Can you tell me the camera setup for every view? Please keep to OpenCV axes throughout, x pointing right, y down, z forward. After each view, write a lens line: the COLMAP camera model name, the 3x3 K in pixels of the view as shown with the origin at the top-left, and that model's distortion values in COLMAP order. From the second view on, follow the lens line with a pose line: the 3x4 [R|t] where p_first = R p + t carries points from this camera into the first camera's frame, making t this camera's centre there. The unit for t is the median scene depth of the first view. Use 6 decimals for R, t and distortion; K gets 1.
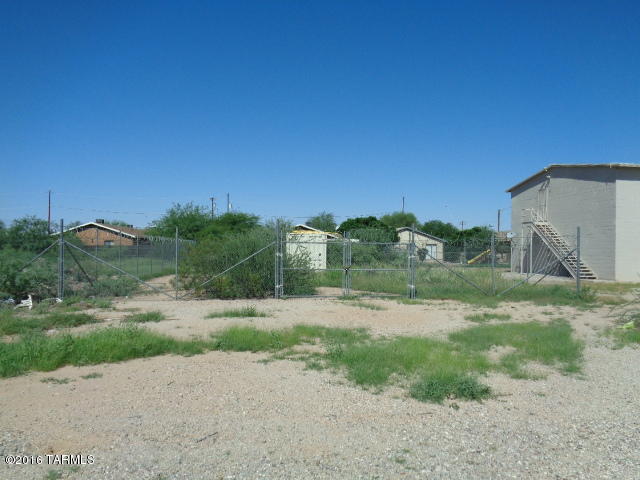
lens RADIAL K [[487.4, 0, 322.1], [0, 487.4, 239.3], [0, 0, 1]] dist [0.013107, 0.005182]
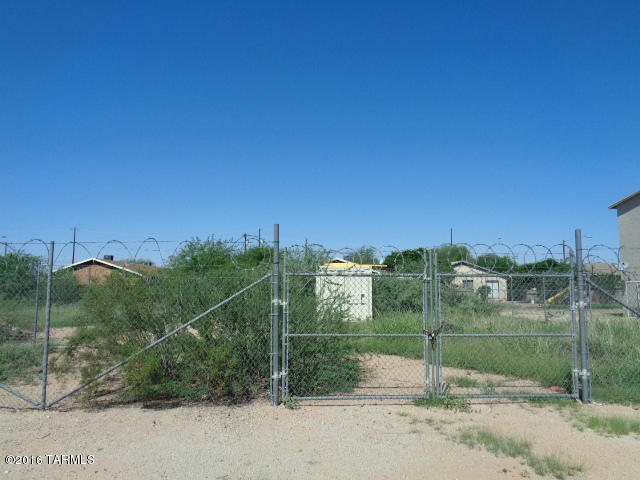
lens RADIAL K [[487.4, 0, 322.1], [0, 487.4, 239.3], [0, 0, 1]] dist [0.013107, 0.005182]
pose [[0.996836, -0.014875, -0.078082, -0.003480], [0.008739, 0.996888, -0.078345, 0.002345], [0.079004, 0.077414, 0.993864, 0.143662]]
